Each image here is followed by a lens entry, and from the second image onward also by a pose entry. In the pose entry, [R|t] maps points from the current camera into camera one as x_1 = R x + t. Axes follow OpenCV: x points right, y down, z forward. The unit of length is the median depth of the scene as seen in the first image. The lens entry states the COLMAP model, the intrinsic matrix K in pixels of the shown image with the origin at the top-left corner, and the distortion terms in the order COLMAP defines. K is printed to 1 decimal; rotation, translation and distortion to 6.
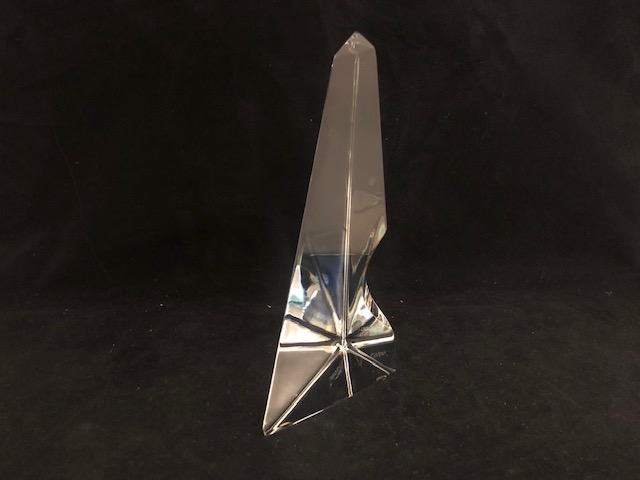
lens RADIAL K [[654.6, 0, 321.0], [0, 654.6, 238.1], [0, 0, 1]] dist [-0.006786, 0.000000]
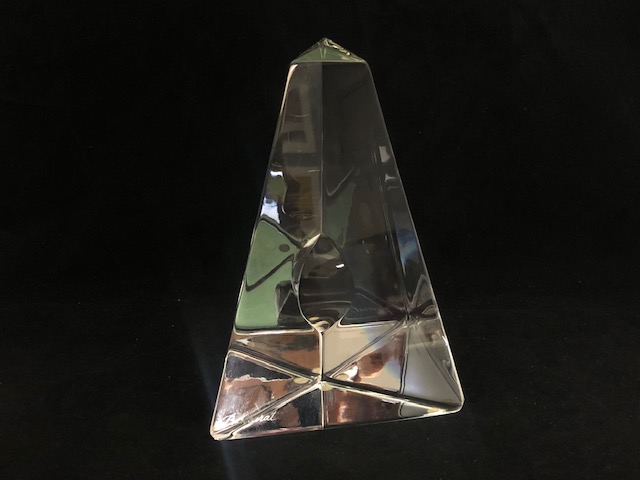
lens RADIAL K [[817.2, 0, 318.9], [0, 817.2, 241.9], [0, 0, 1]] dist [0.026818, 0.000000]
pose [[0.999670, 0.025695, 0.000719, -0.060082], [-0.025704, 0.999501, 0.018334, -0.014351], [-0.000248, -0.018346, 0.999832, -0.266648]]
